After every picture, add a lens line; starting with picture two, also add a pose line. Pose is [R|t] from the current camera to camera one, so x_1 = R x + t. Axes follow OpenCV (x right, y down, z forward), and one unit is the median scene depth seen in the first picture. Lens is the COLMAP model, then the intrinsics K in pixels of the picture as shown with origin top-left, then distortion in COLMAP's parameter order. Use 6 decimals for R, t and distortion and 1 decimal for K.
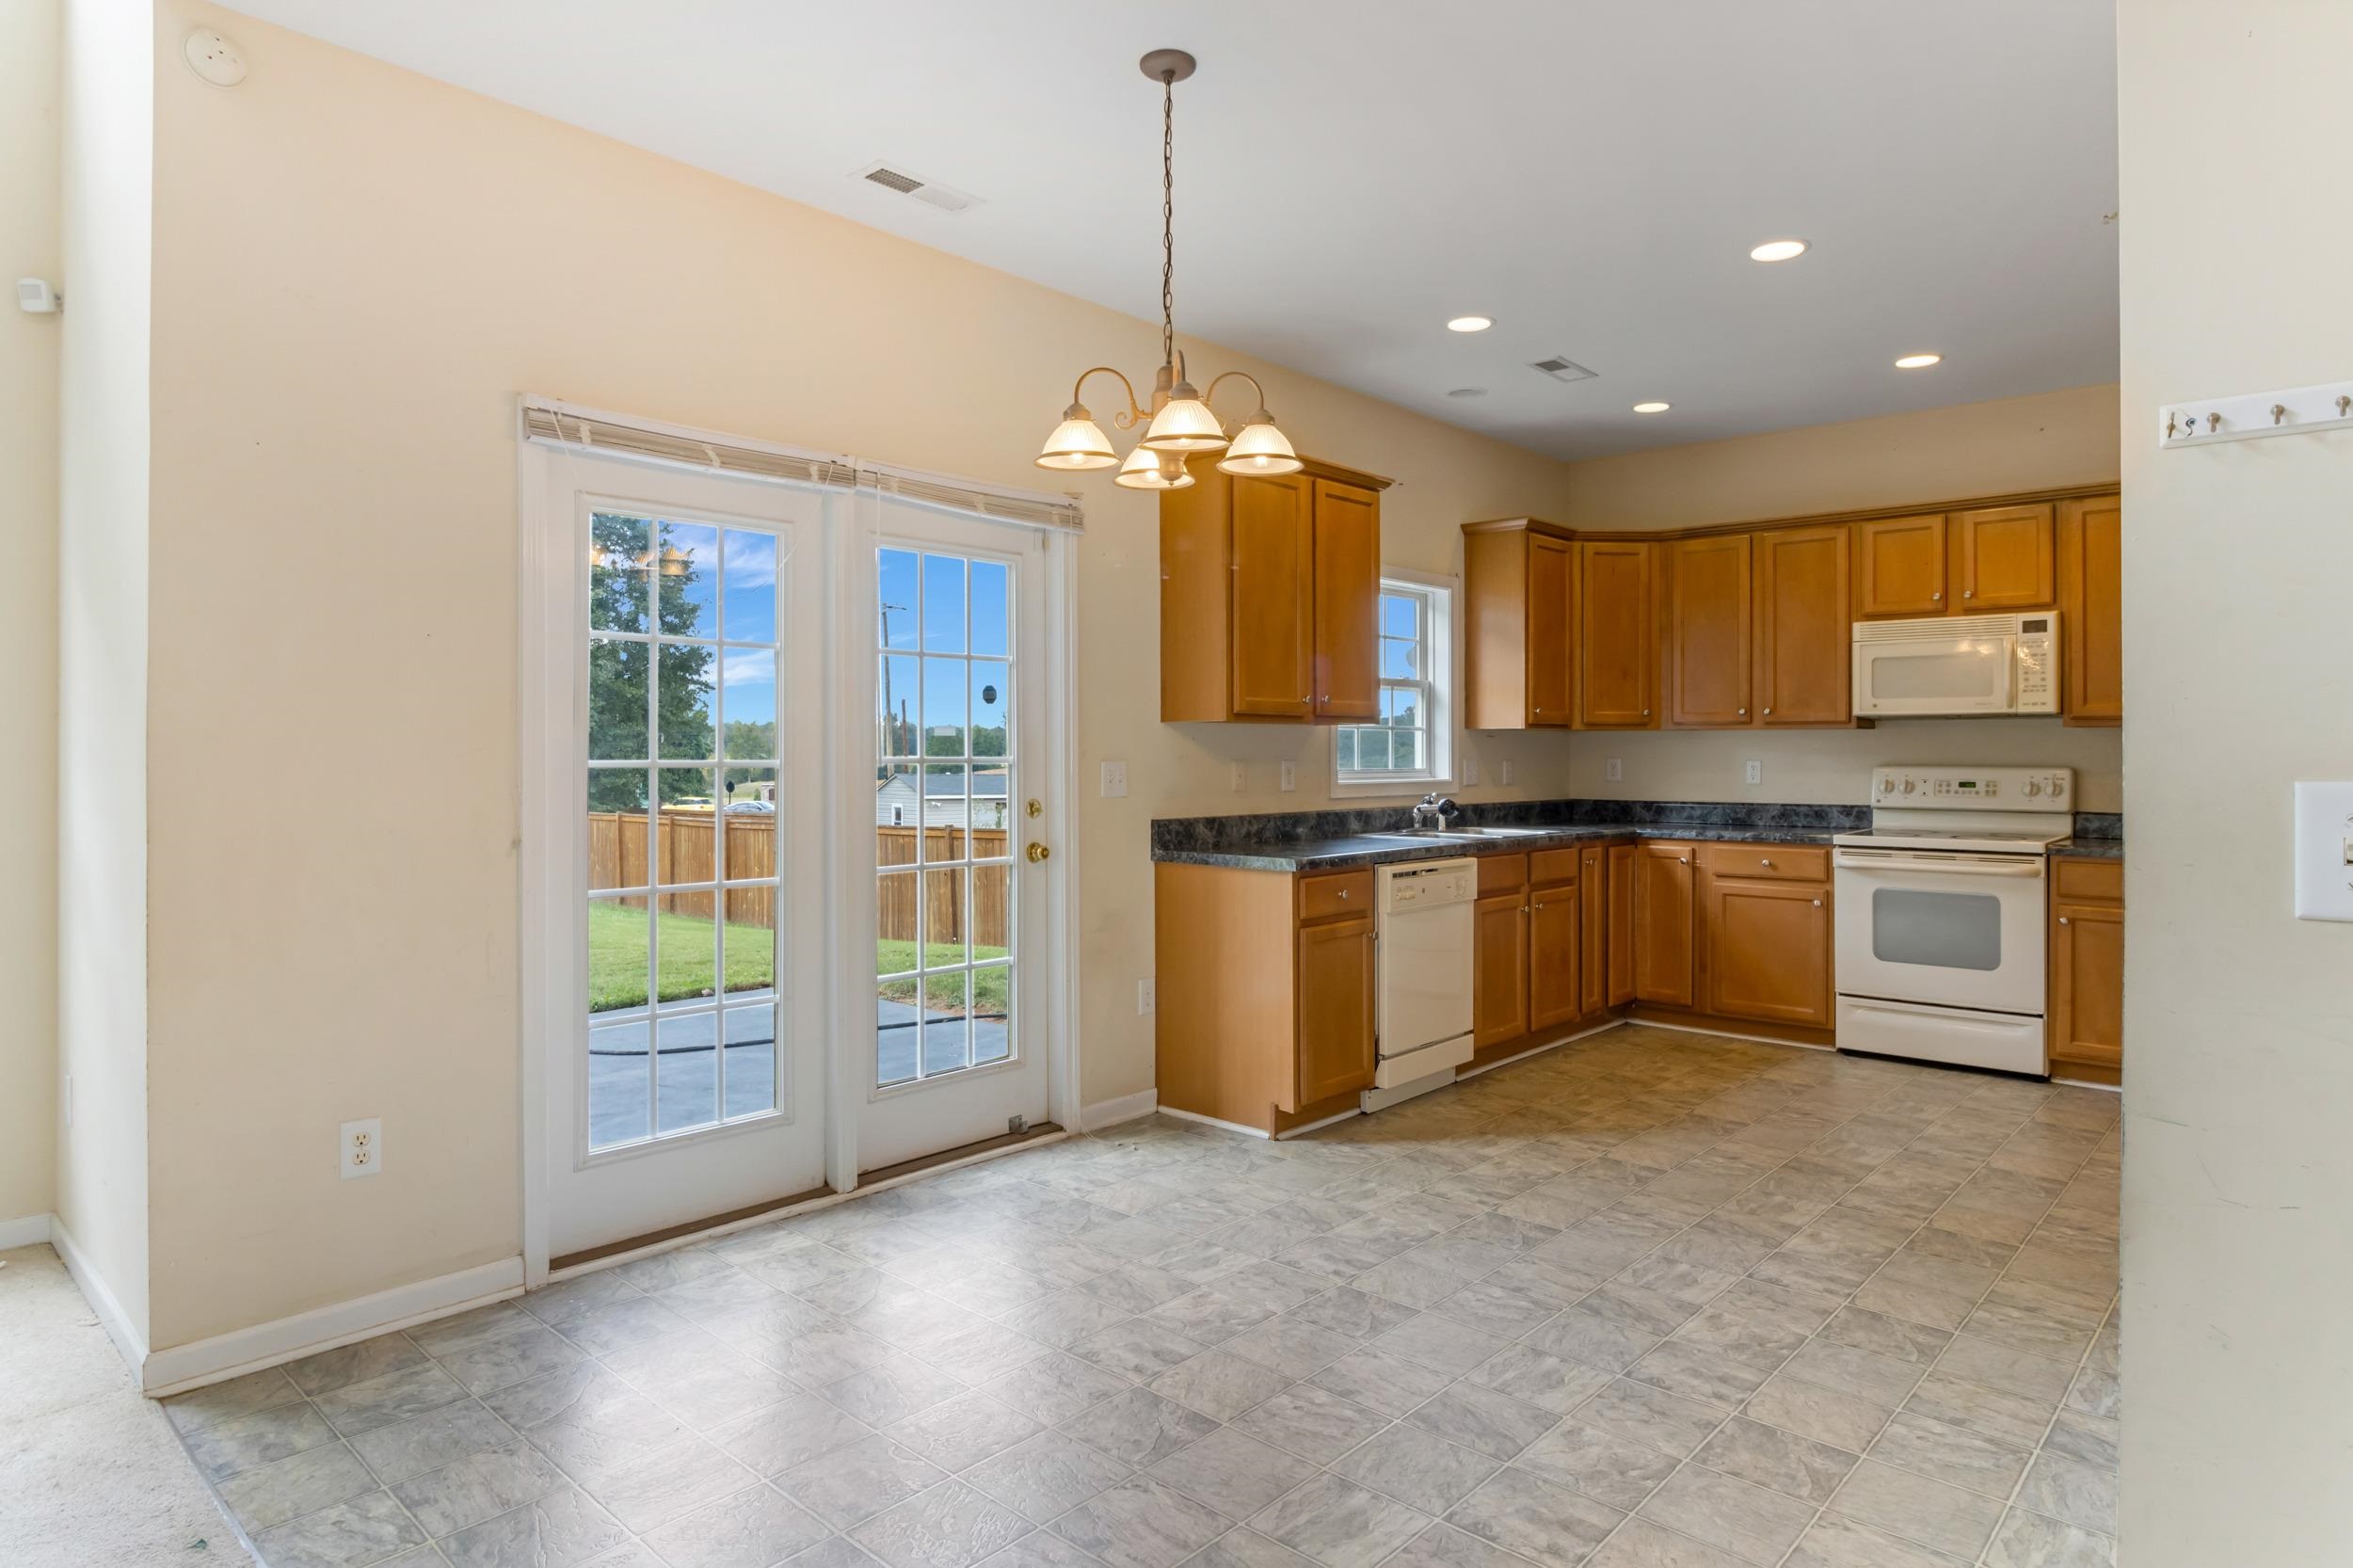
lens RADIAL K [[1344.3, 0, 1181.4], [0, 1344.3, 750.0], [0, 0, 1]] dist [-0.004093, -0.000088]
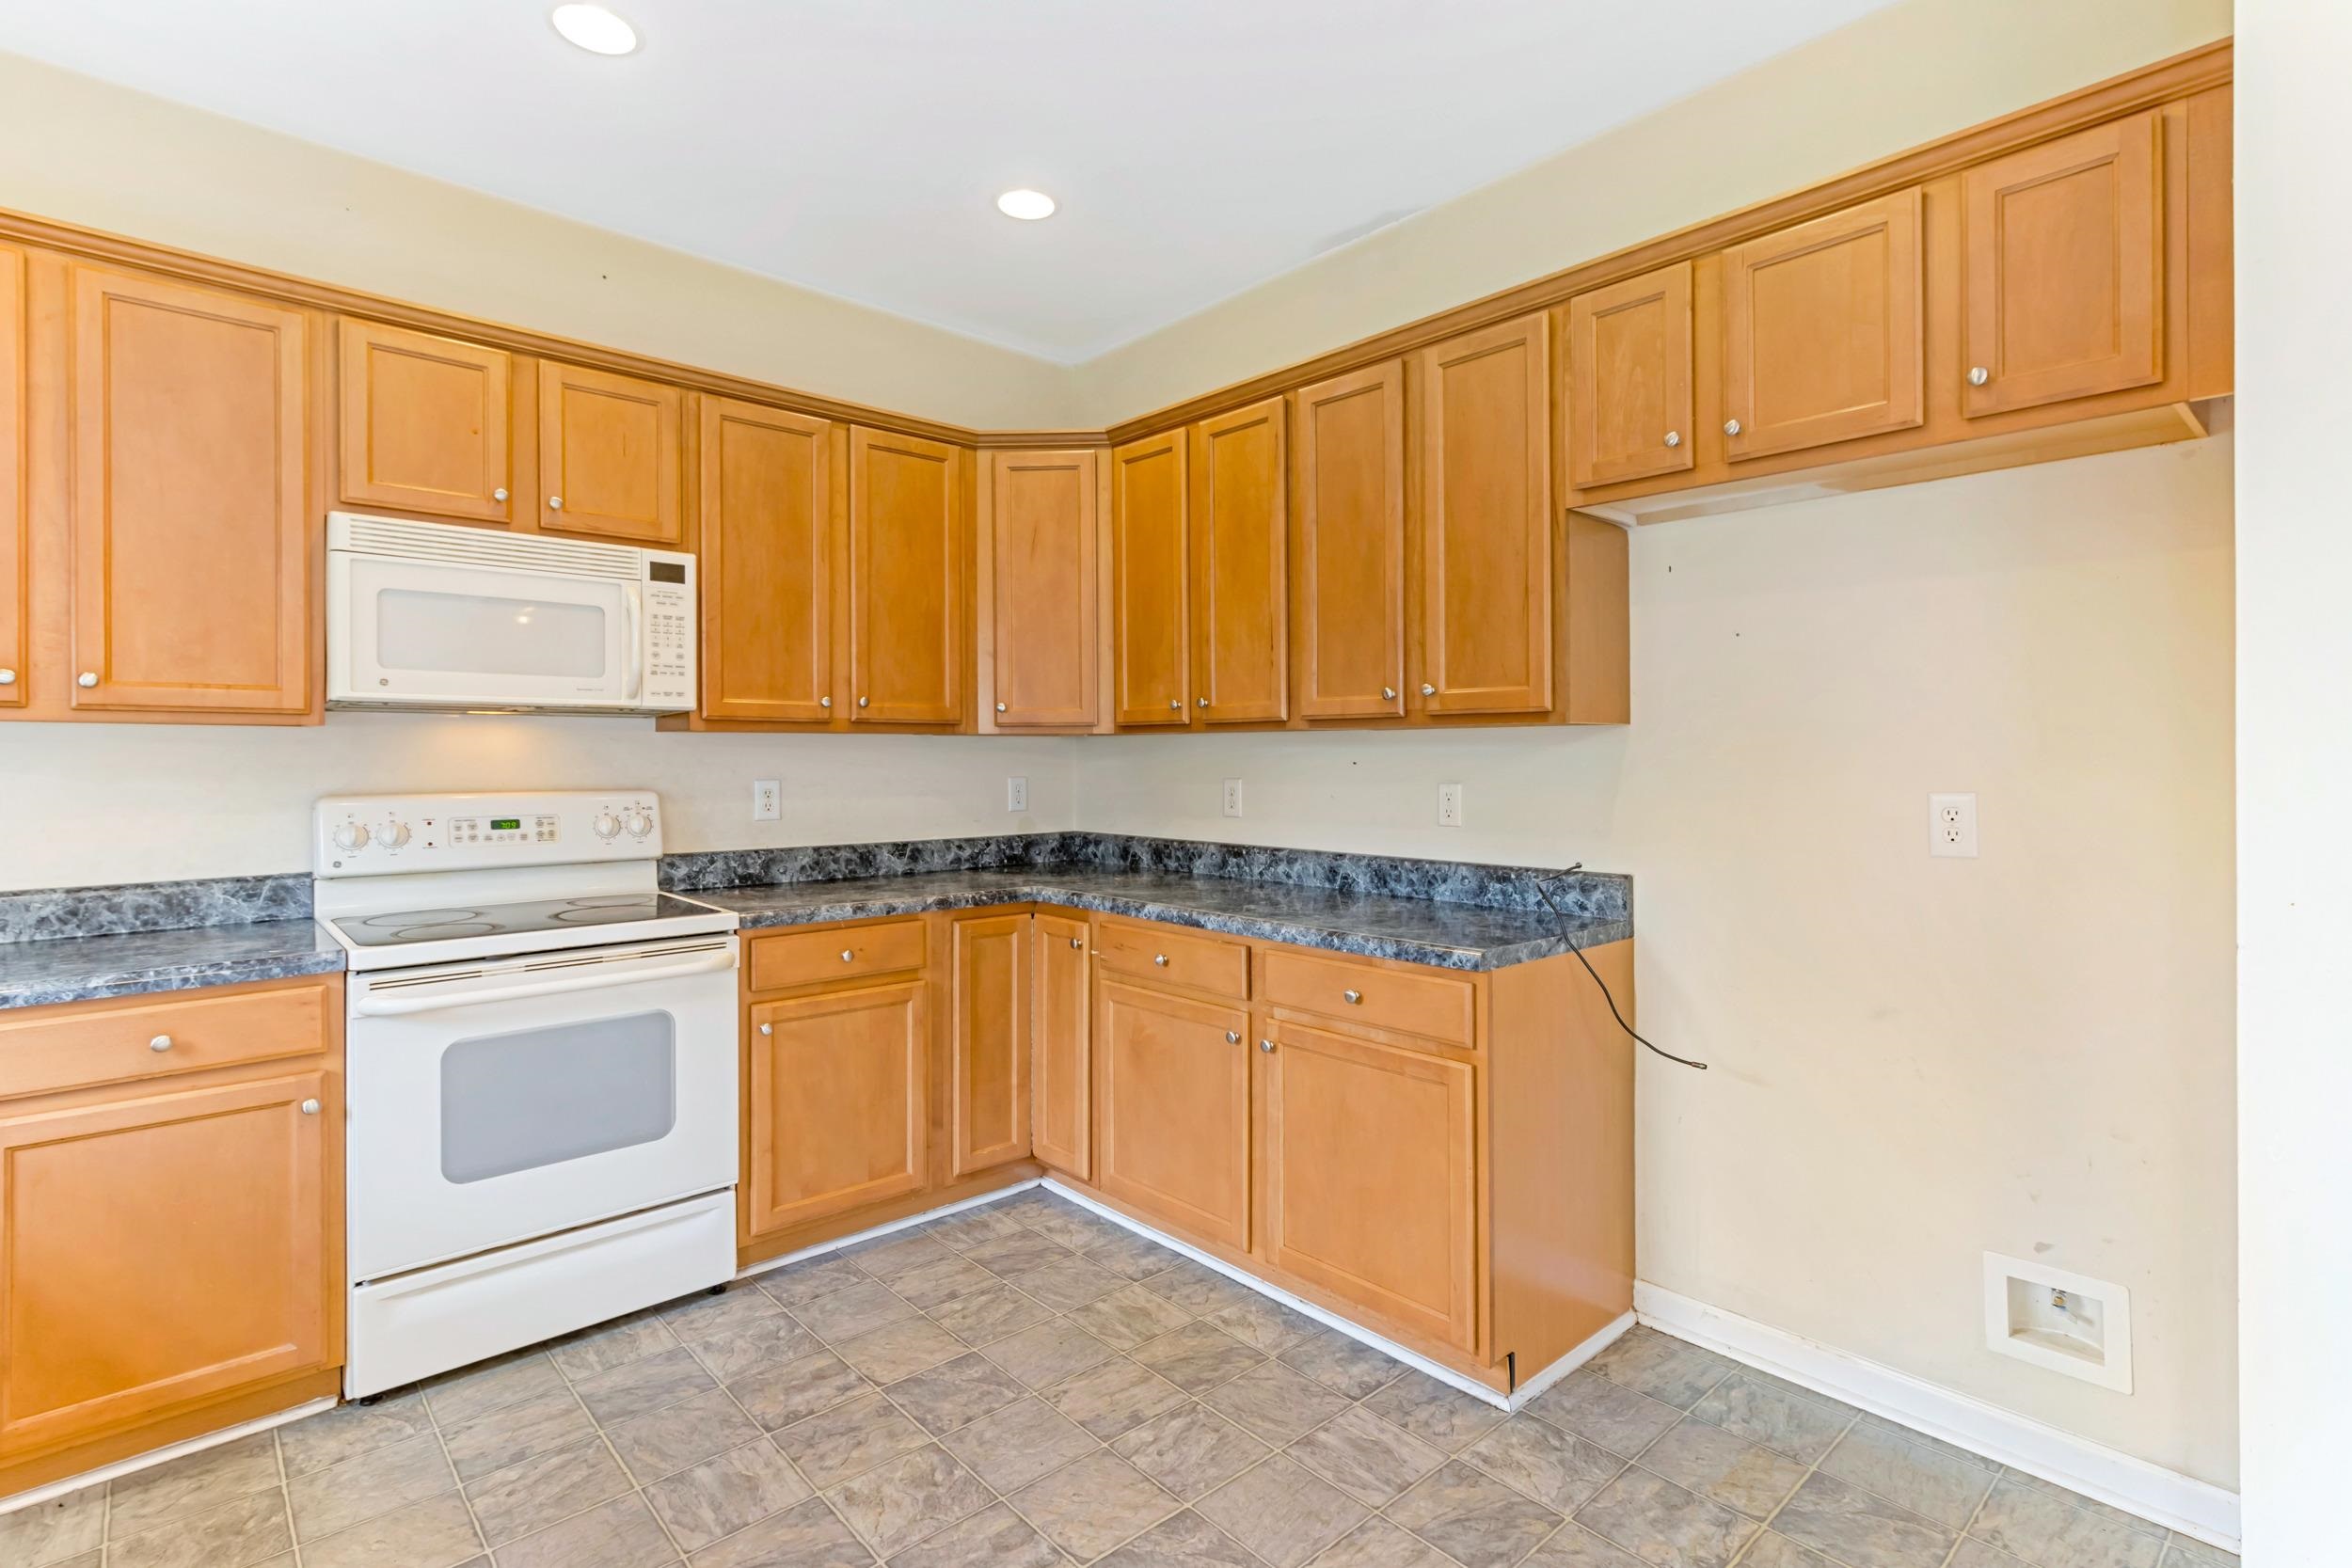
lens RADIAL K [[1115.4, 0, 1174.0], [0, 1115.4, 757.5], [0, 0, 1]] dist [0.003281, 0.000556]
pose [[0.089488, -0.003978, 0.995980, 0.134401], [-0.000464, 0.999992, 0.004036, -0.006767], [-0.995988, -0.000823, 0.089485, 0.746076]]
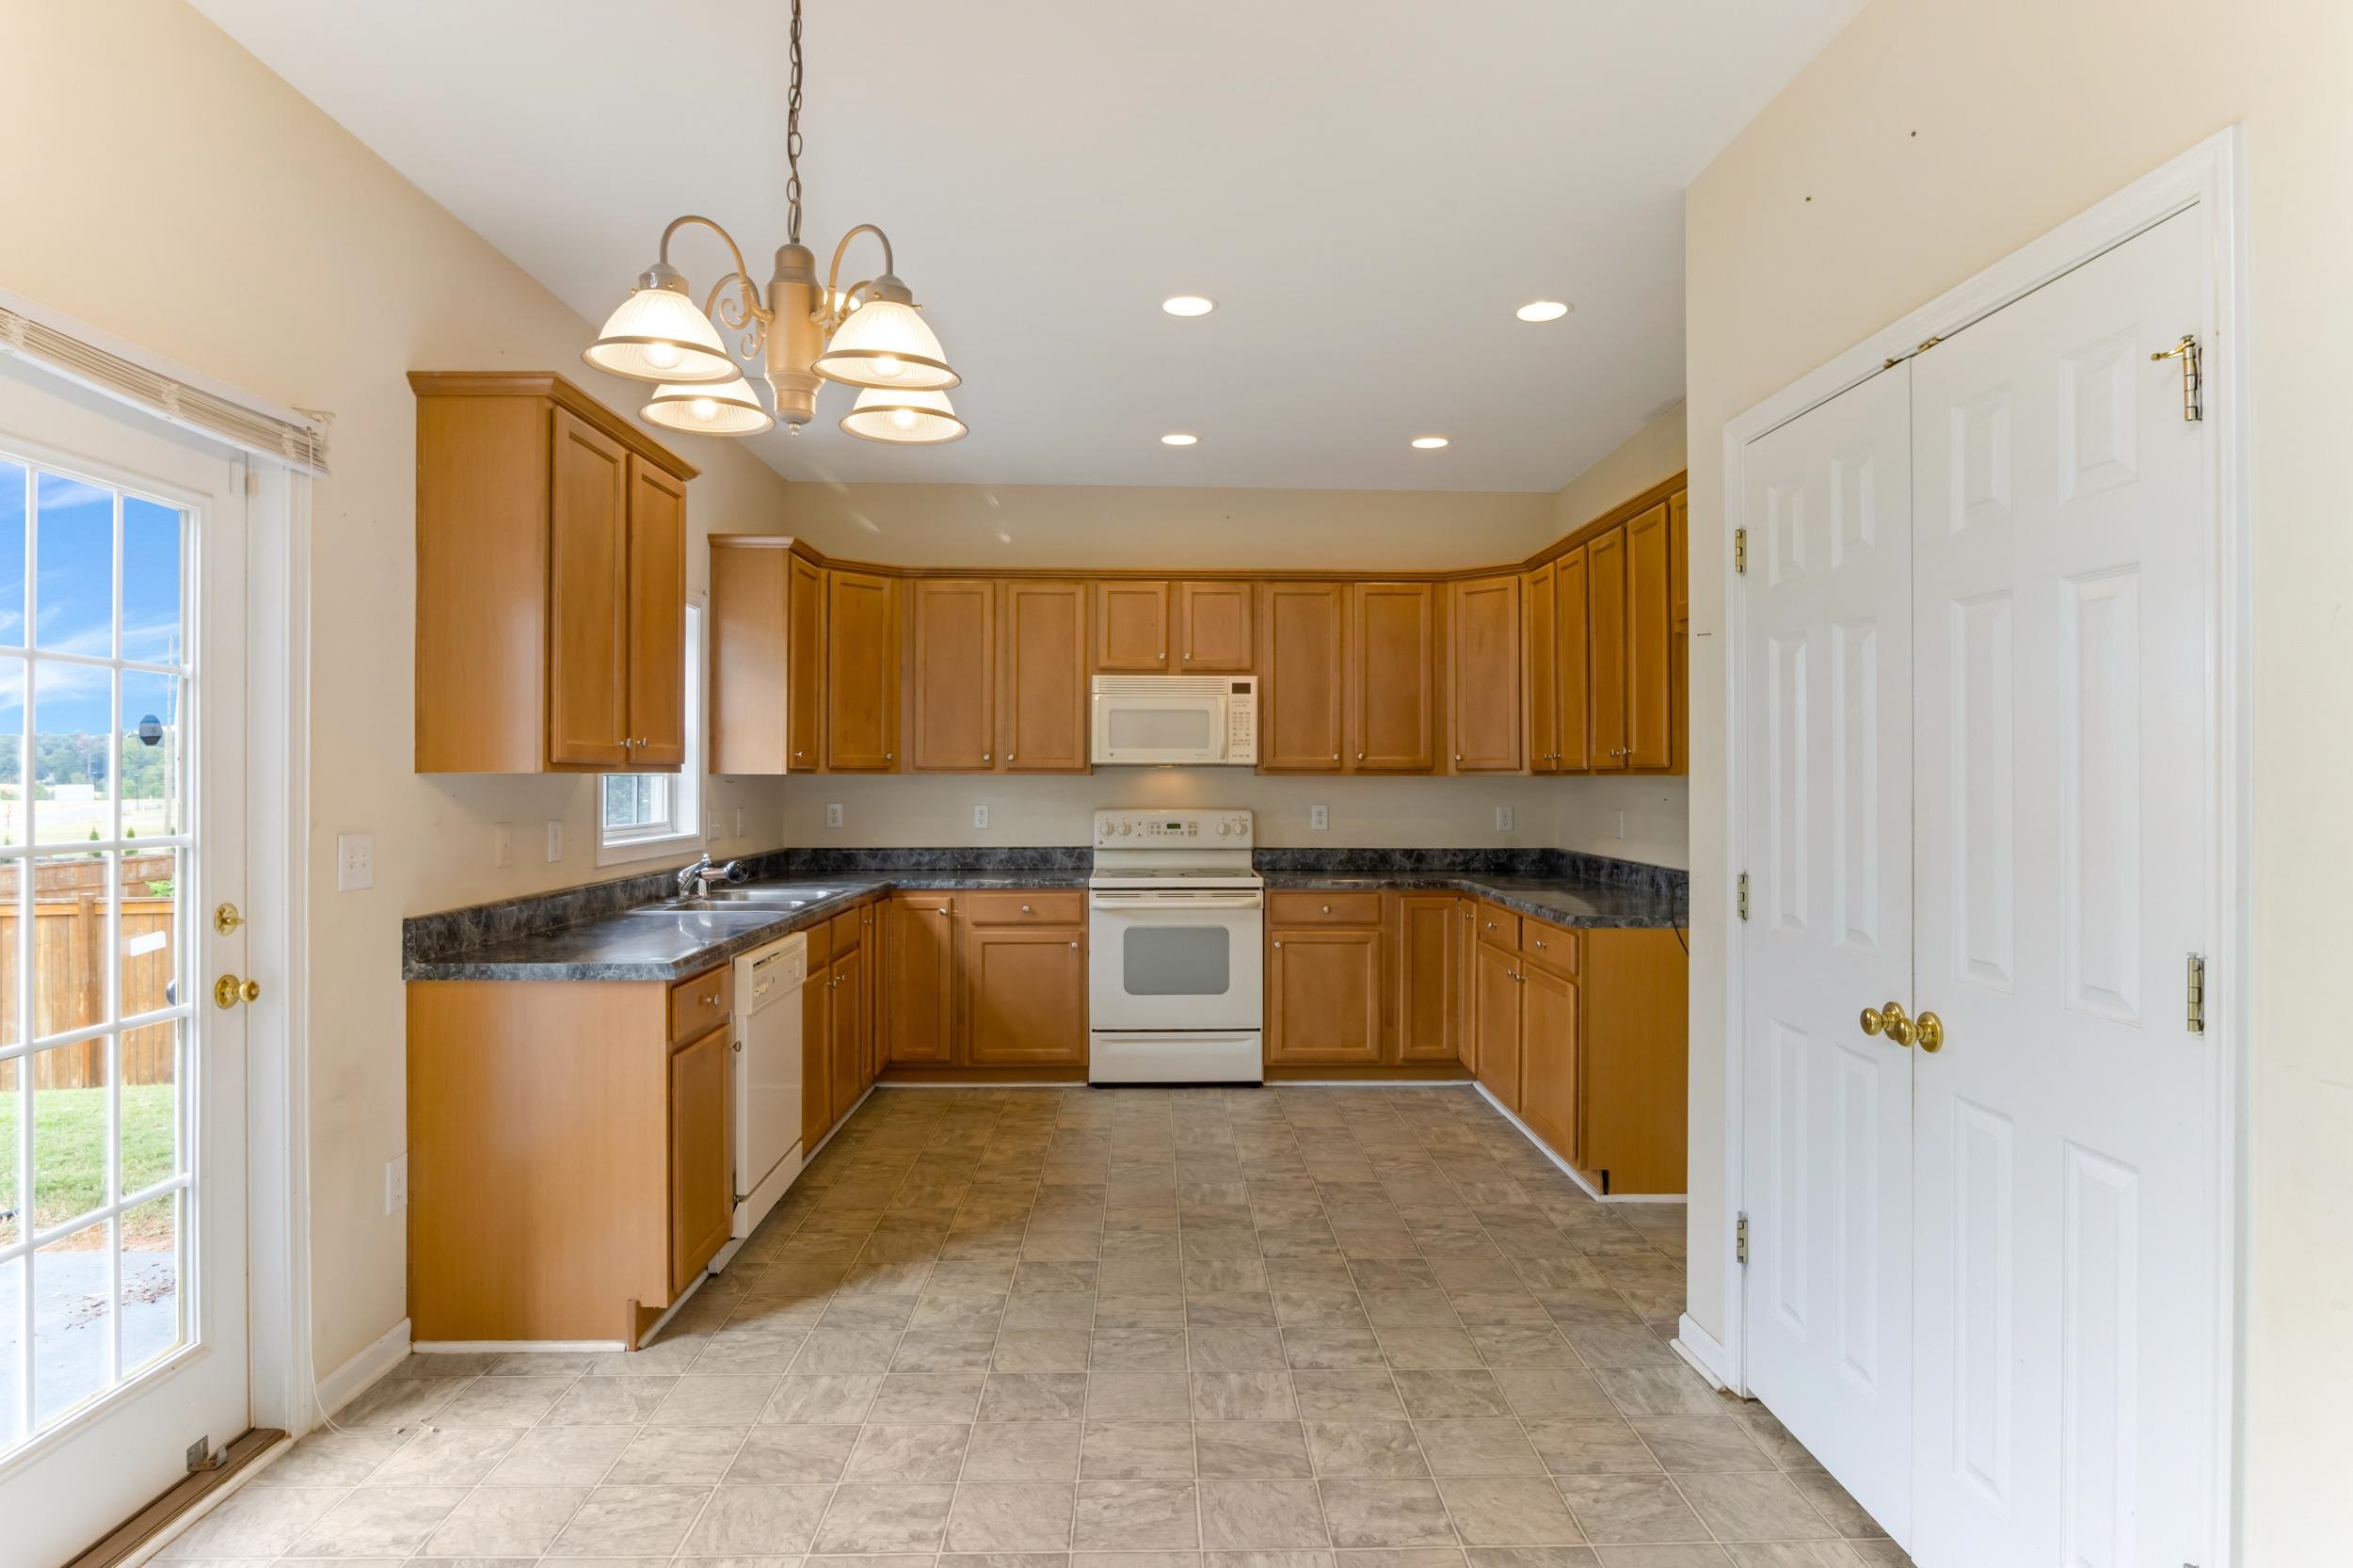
lens RADIAL K [[1295.7, 0, 1179.3], [0, 1295.7, 760.4], [0, 0, 1]] dist [-0.012766, -0.000616]
pose [[0.720268, 0.008660, 0.693642, -0.177877], [-0.001458, 0.999939, -0.010970, -0.019230], [-0.693695, 0.006890, 0.720236, 0.250819]]
